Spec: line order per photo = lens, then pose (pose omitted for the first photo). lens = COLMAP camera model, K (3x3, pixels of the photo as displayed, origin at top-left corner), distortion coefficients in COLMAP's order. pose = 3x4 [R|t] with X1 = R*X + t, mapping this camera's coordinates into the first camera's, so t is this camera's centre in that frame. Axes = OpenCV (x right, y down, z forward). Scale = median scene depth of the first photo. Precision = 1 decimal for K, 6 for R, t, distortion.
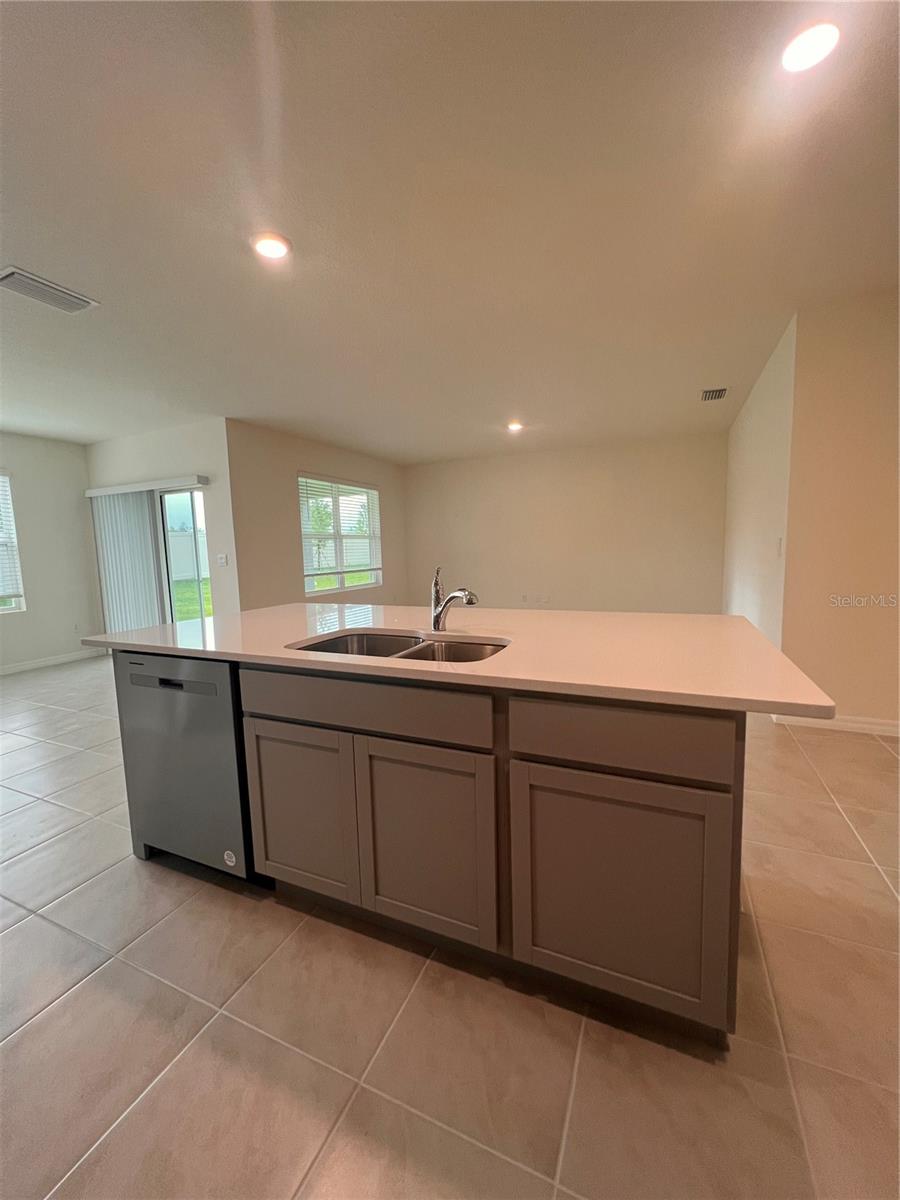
lens RADIAL K [[487.0, 0, 444.1], [0, 487.0, 601.0], [0, 0, 1]] dist [0.002548, 0.000400]
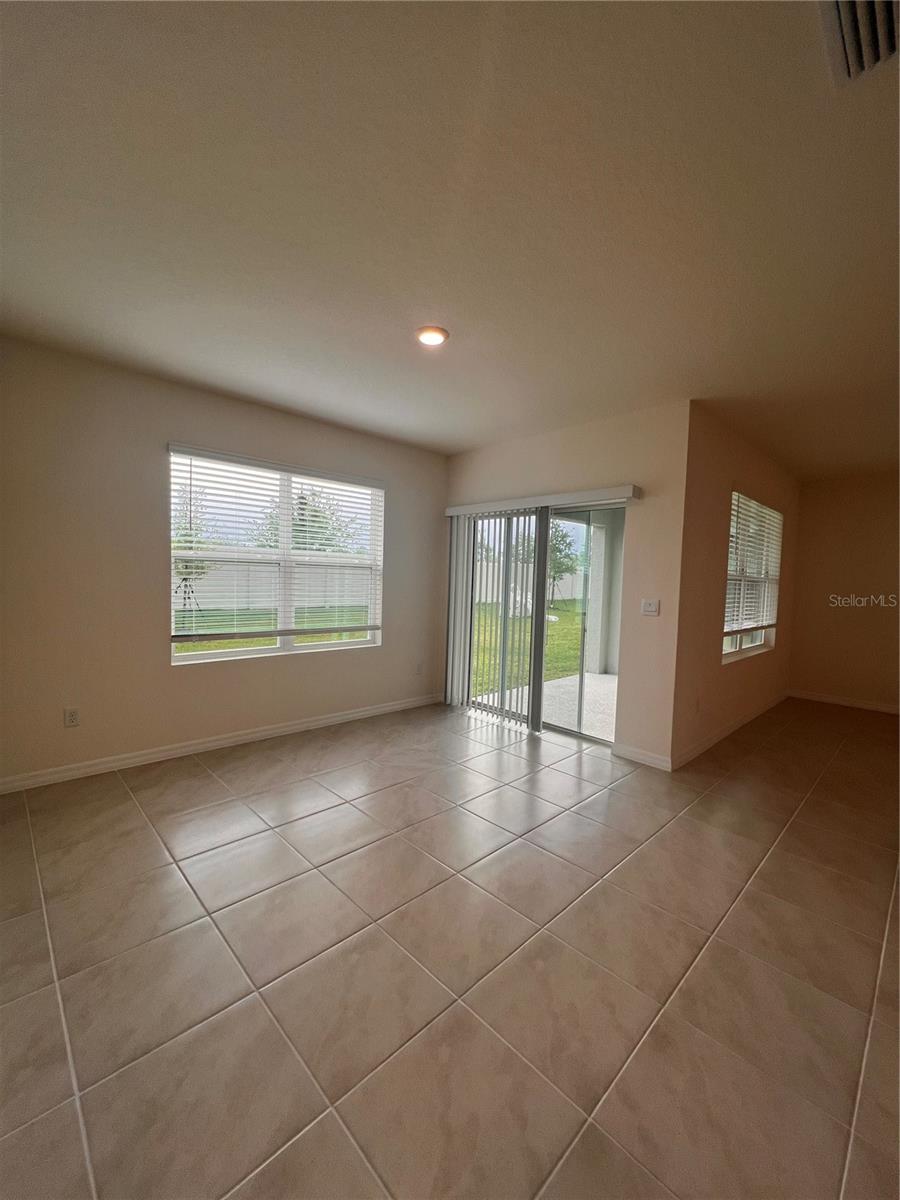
lens RADIAL K [[487.0, 0, 457.4], [0, 487.0, 599.7], [0, 0, 1]] dist [0.002548, 0.000400]
pose [[0.930318, 0.076103, -0.358771, -0.409442], [-0.099484, 0.993922, -0.047136, -0.031506], [0.353003, 0.079543, 0.932235, 0.235679]]
